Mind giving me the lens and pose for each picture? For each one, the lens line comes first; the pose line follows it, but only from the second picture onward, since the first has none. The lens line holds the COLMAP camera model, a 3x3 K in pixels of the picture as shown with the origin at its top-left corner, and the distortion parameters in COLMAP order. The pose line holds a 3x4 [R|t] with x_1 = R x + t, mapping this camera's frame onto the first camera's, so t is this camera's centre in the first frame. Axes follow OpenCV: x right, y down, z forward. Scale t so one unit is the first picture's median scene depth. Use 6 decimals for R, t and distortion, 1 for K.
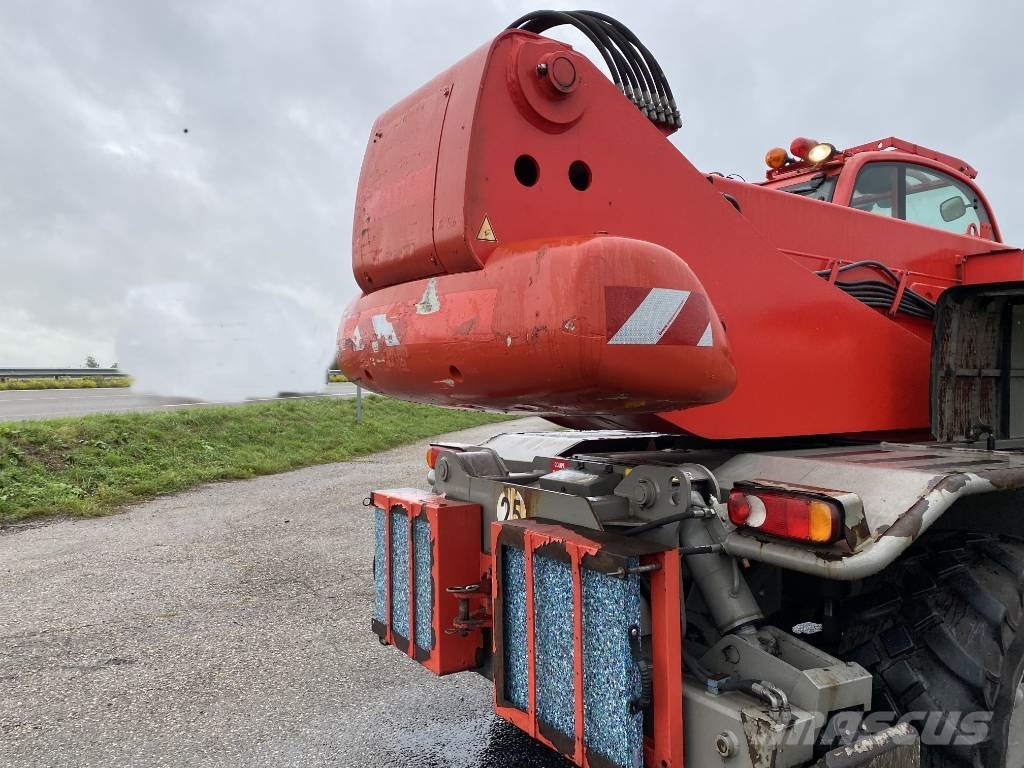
lens RADIAL K [[783.0, 0, 505.3], [0, 783.0, 379.4], [0, 0, 1]] dist [0.046343, -0.040316]
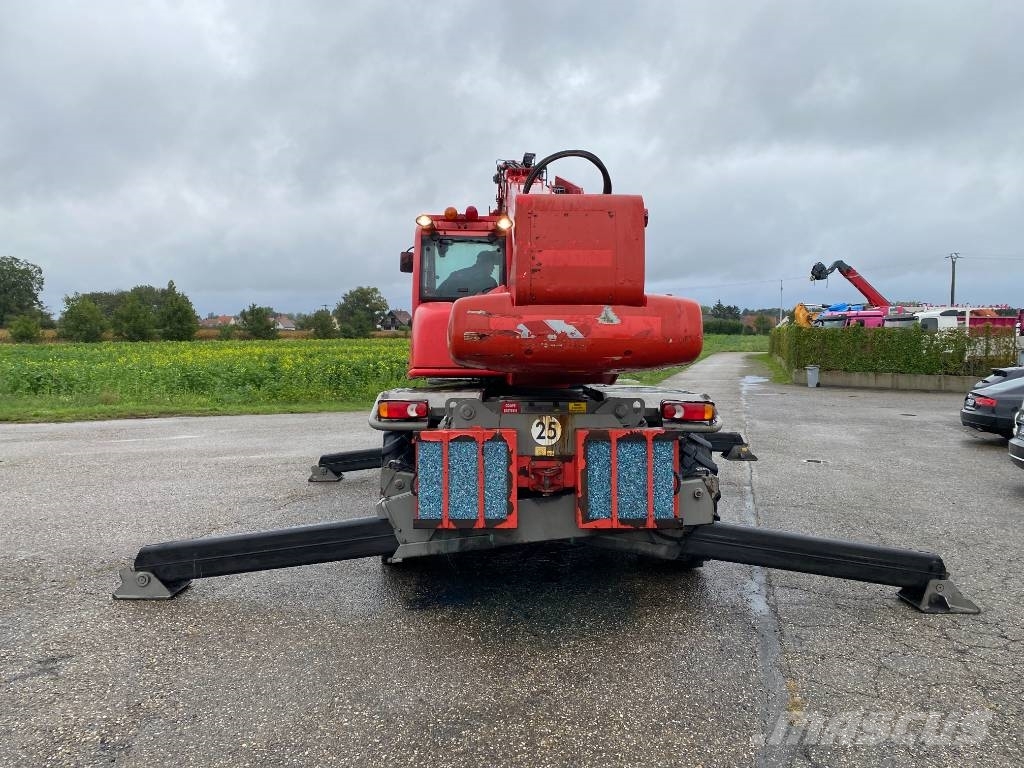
lens RADIAL K [[782.4, 0, 508.4], [0, 782.4, 360.5], [0, 0, 1]] dist [0.067212, -0.052993]
pose [[0.532436, -0.001986, 0.846468, -1.268434], [-0.013399, 0.999852, 0.010774, -0.005378], [-0.846364, -0.017079, 0.532331, 0.097992]]
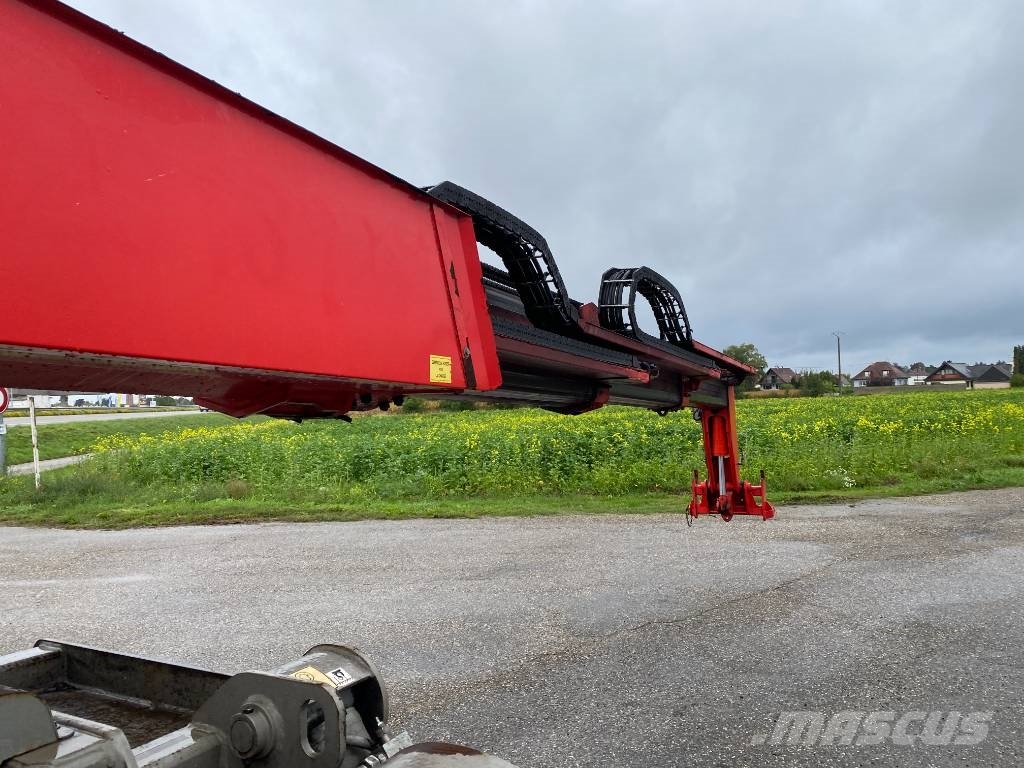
lens RADIAL K [[783.0, 0, 505.3], [0, 783.0, 379.4], [0, 0, 1]] dist [0.046343, -0.040316]
pose [[0.868328, 0.011885, 0.495848, 1.173107], [0.011604, 0.998952, -0.044266, -0.034380], [-0.495854, 0.044192, 0.867280, 1.022323]]
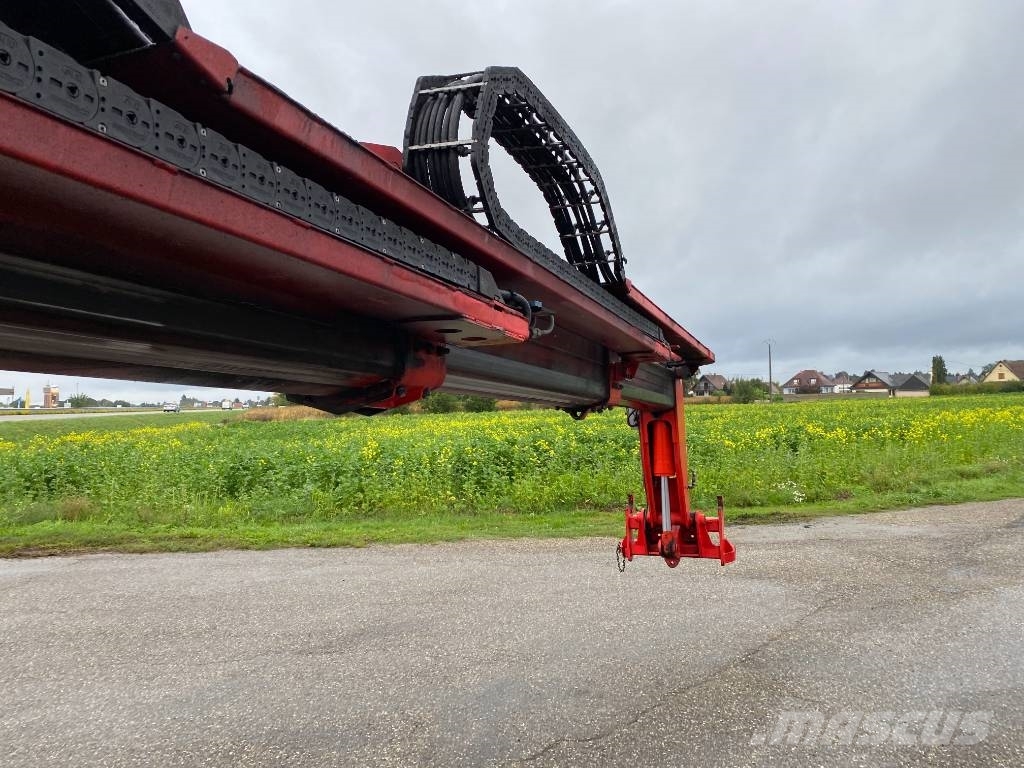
lens RADIAL K [[783.0, 0, 505.3], [0, 783.0, 379.4], [0, 0, 1]] dist [0.046343, -0.040316]
pose [[0.826420, 0.023350, 0.562569, 1.644099], [0.005912, 0.998725, -0.050137, -0.028297], [-0.563023, 0.044760, 0.825228, 1.521949]]
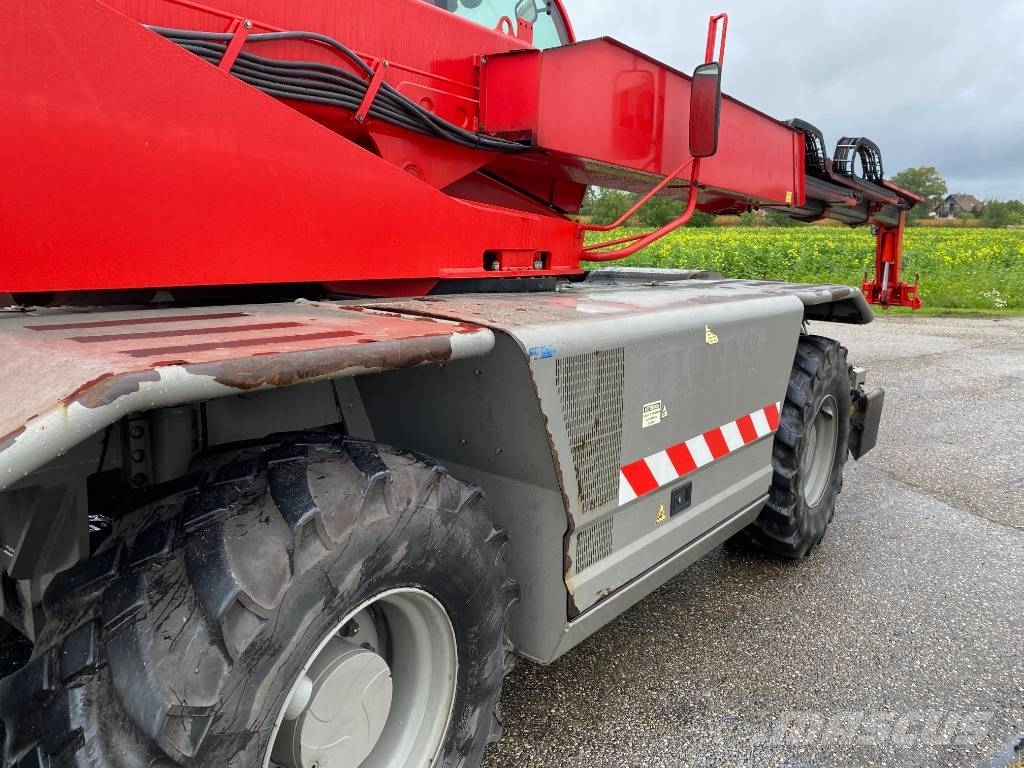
lens RADIAL K [[778.9, 0, 514.6], [0, 778.9, 389.0], [0, 0, 1]] dist [0.006518, -0.001595]
pose [[0.939374, -0.038611, 0.340715, 0.369926], [-0.032934, 0.978887, 0.201732, 0.009778], [-0.341310, -0.200722, 0.918269, 0.246800]]
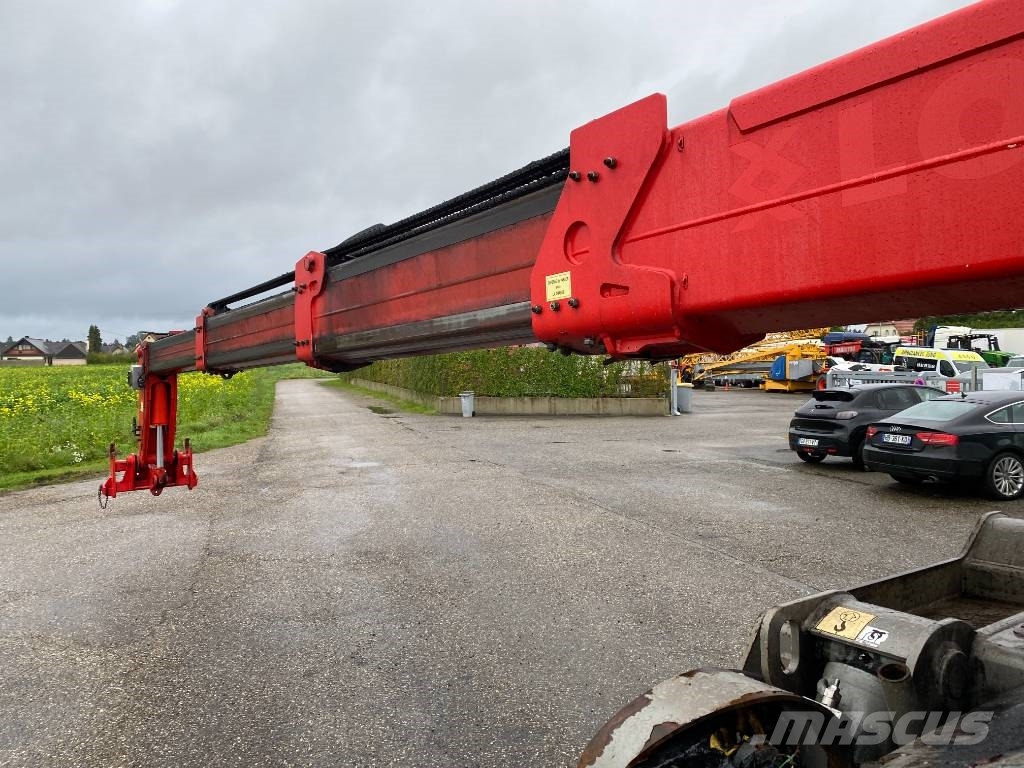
lens RADIAL K [[773.2, 0, 506.1], [0, 773.2, 361.4], [0, 0, 1]] dist [0.036430, -0.007709]
pose [[-0.024676, 0.022704, 0.999438, 0.730279], [0.013517, 0.999658, -0.022376, -0.019440], [-0.999604, 0.012957, -0.024974, 1.804546]]
